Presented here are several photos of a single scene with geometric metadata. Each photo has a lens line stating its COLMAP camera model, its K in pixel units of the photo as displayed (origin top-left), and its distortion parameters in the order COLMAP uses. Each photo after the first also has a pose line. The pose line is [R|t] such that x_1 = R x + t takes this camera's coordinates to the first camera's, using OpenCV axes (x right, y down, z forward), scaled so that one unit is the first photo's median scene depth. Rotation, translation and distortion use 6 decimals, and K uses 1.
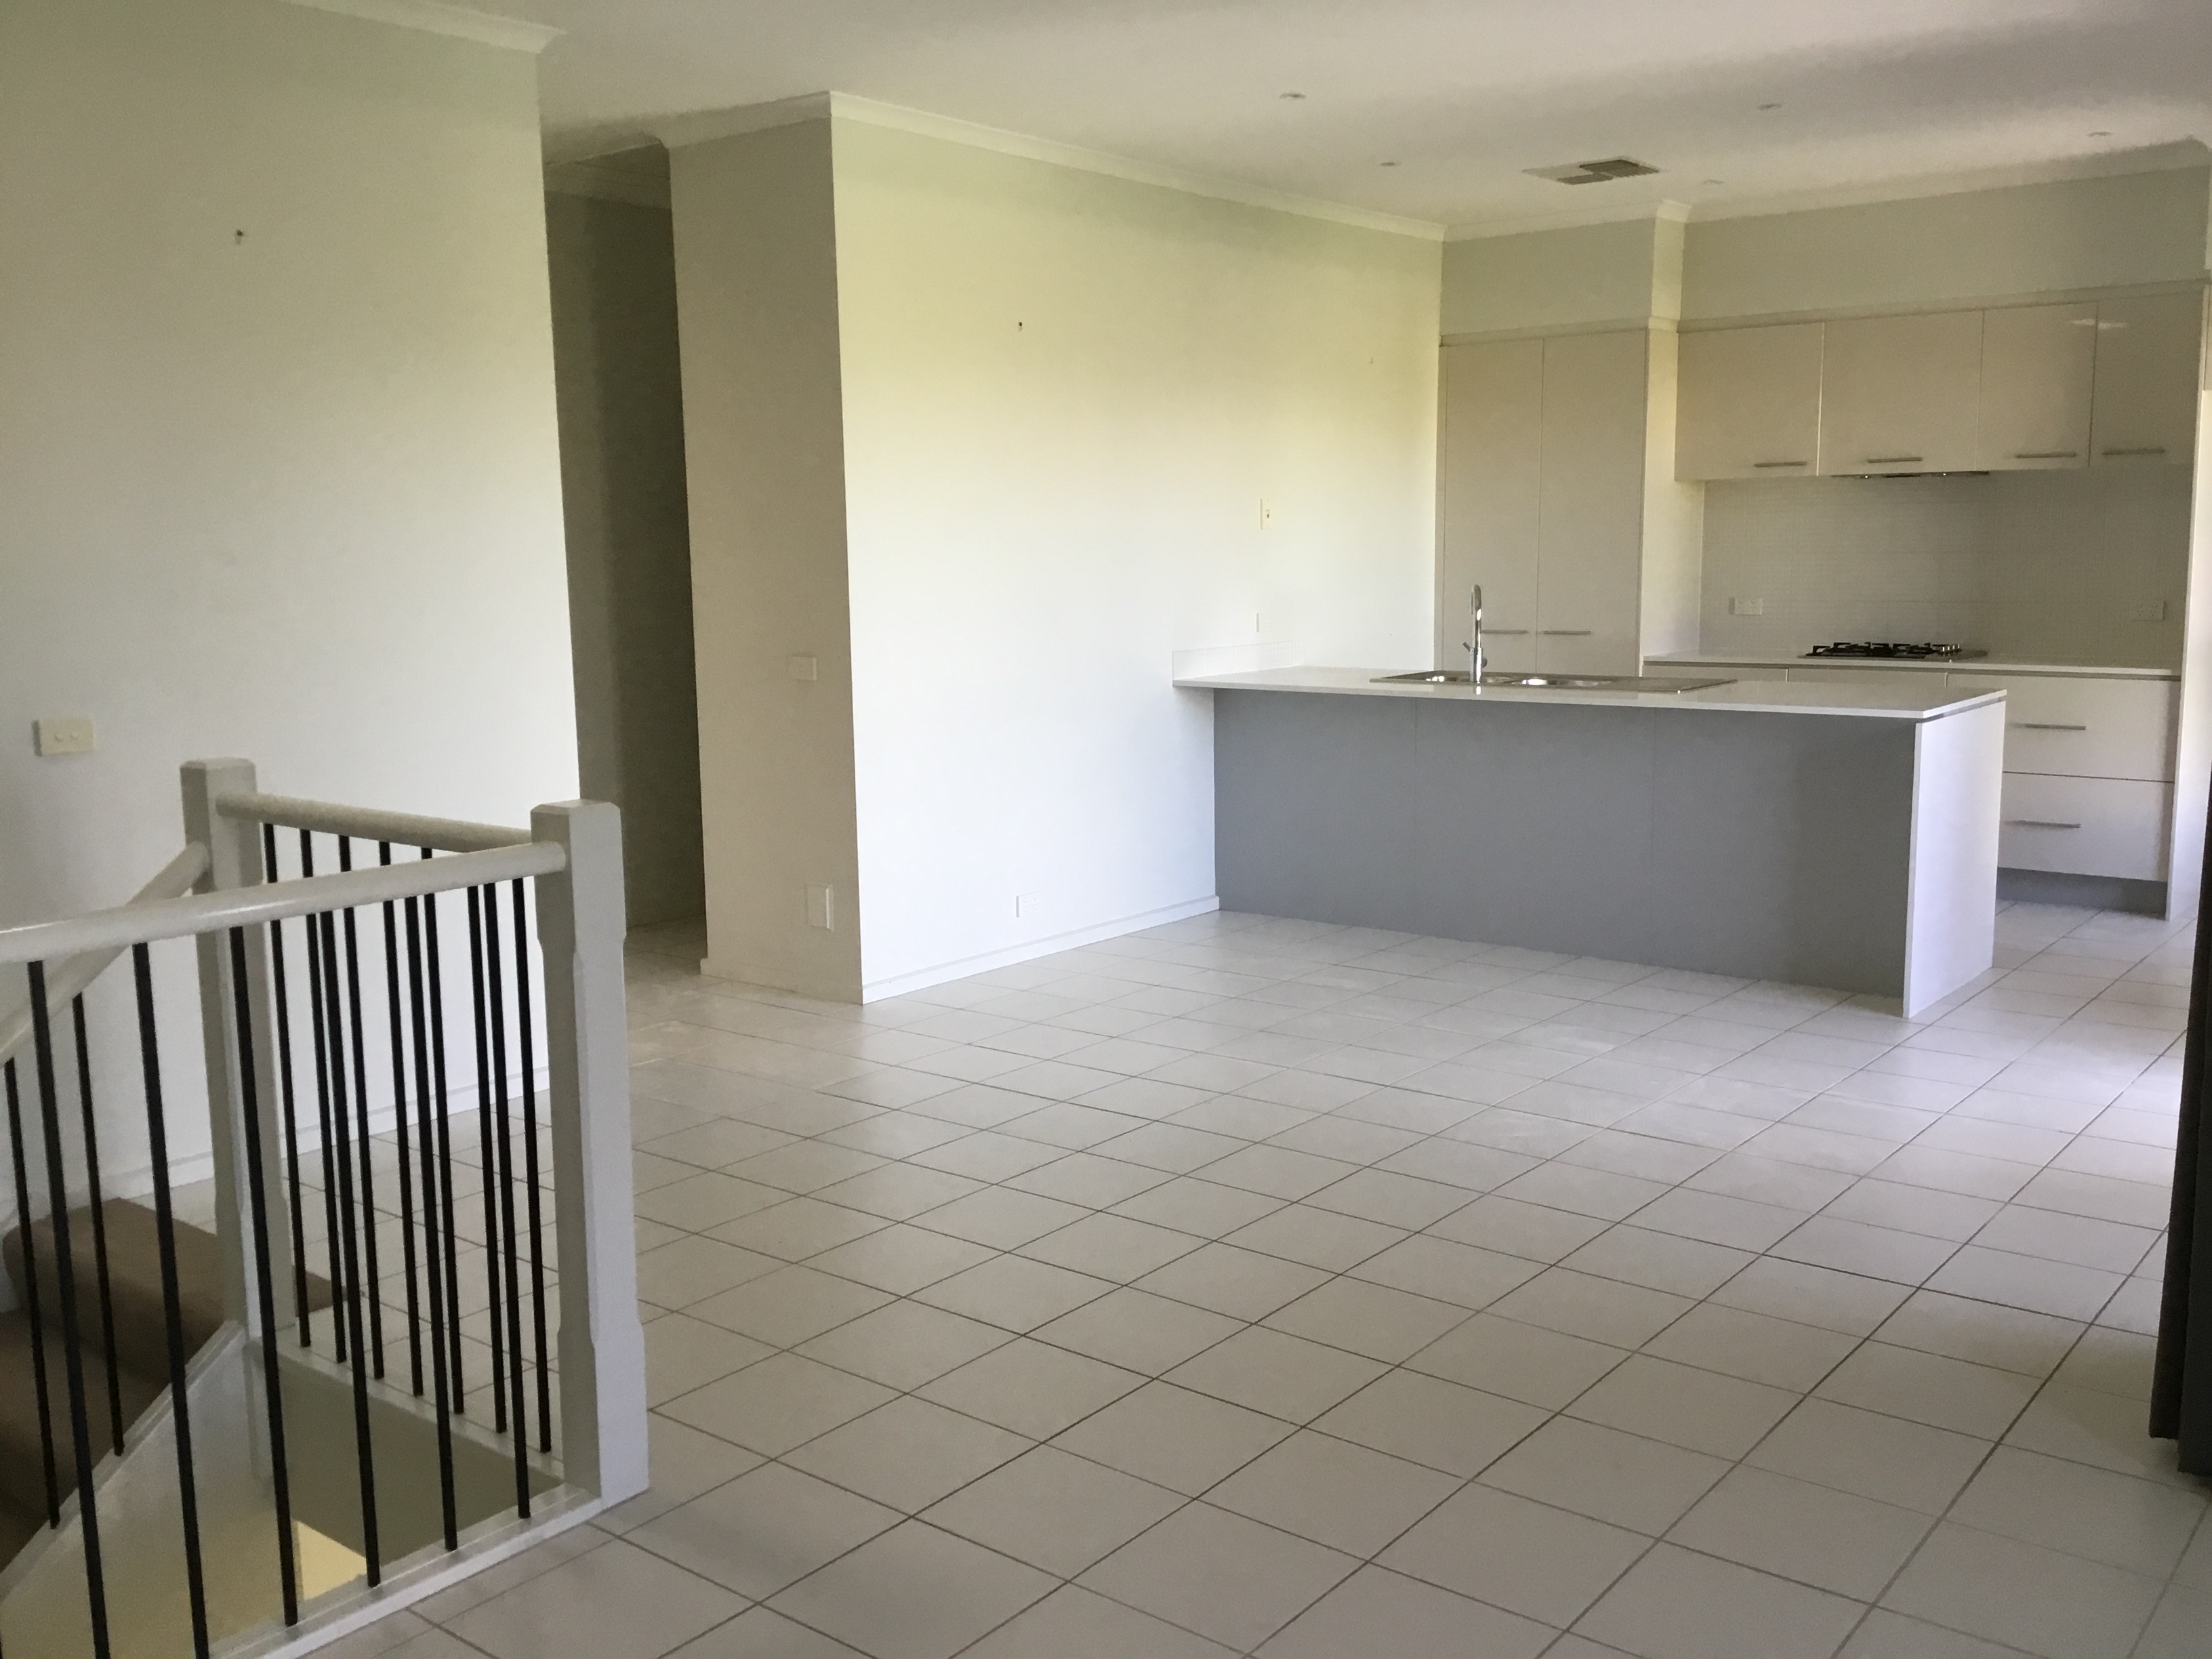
lens RADIAL K [[1993.8, 0, 1106.0], [0, 1993.8, 829.5], [0, 0, 1]] dist [0.171925, -0.346548]
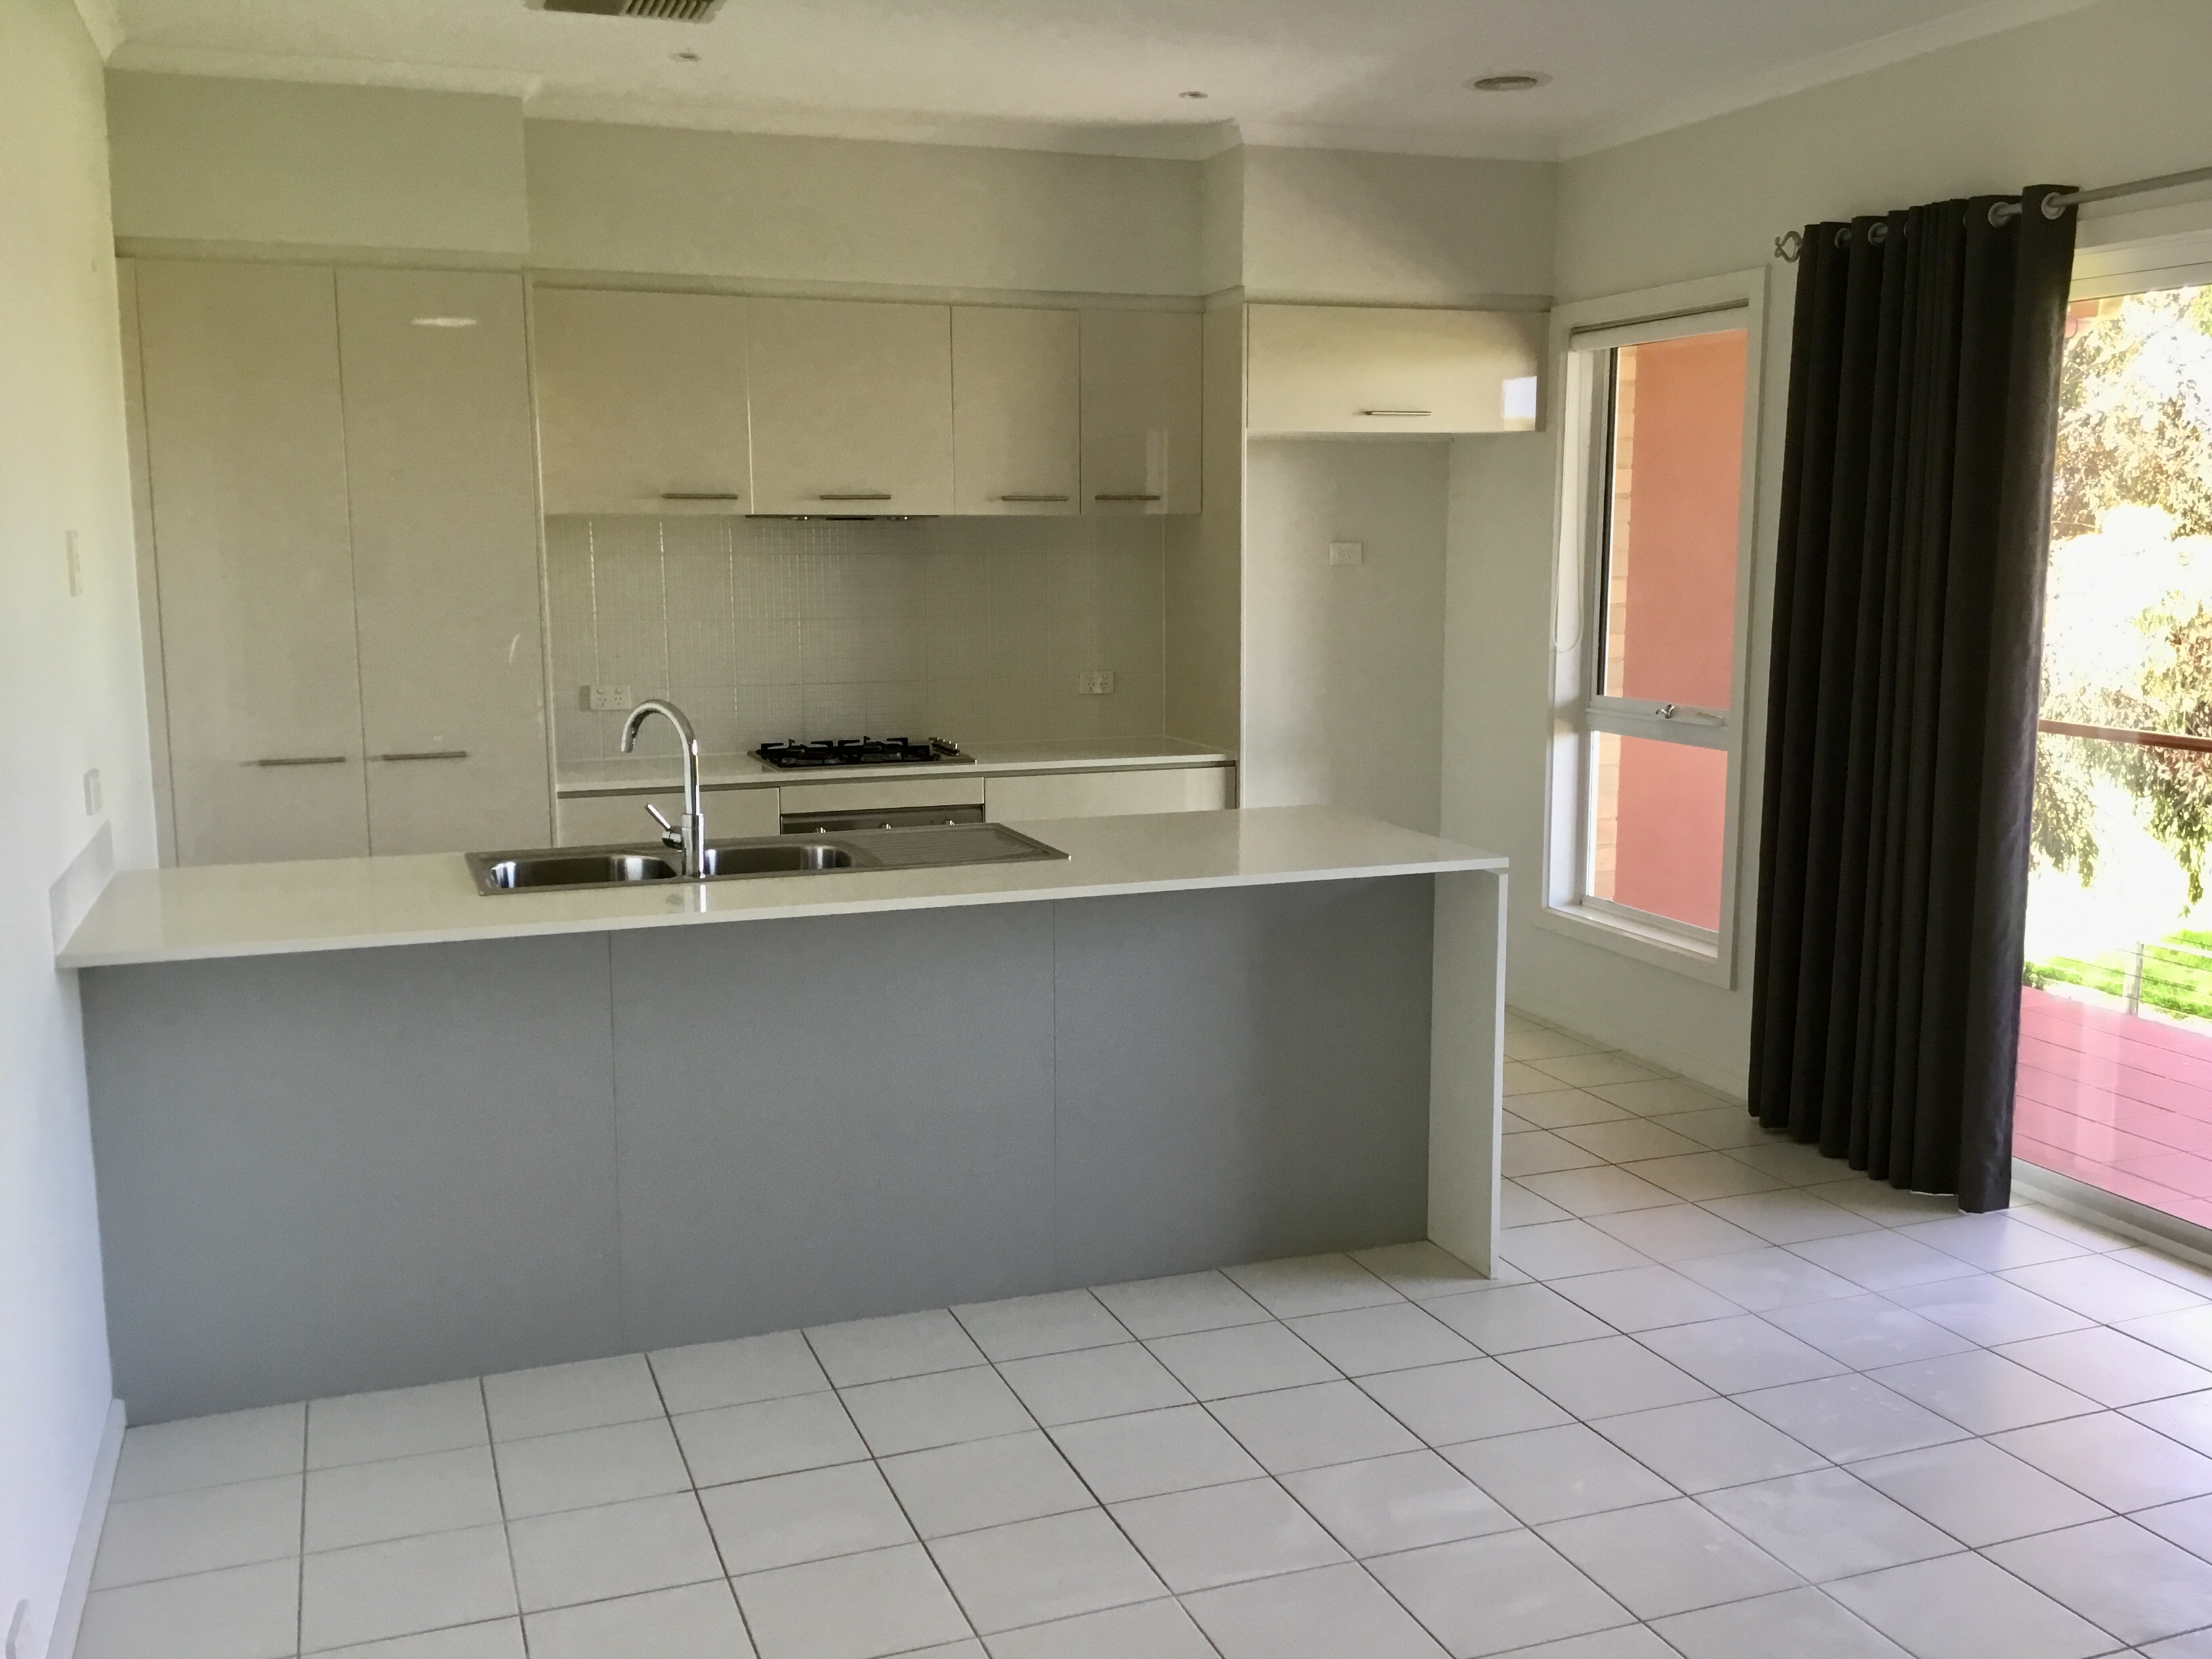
lens RADIAL K [[1993.8, 0, 1106.0], [0, 1993.8, 829.5], [0, 0, 1]] dist [0.171925, -0.346548]
pose [[0.517320, -0.114494, 0.848098, -0.201467], [0.123561, 0.990619, 0.058366, -0.093097], [-0.846825, 0.074598, 0.526614, 0.546674]]
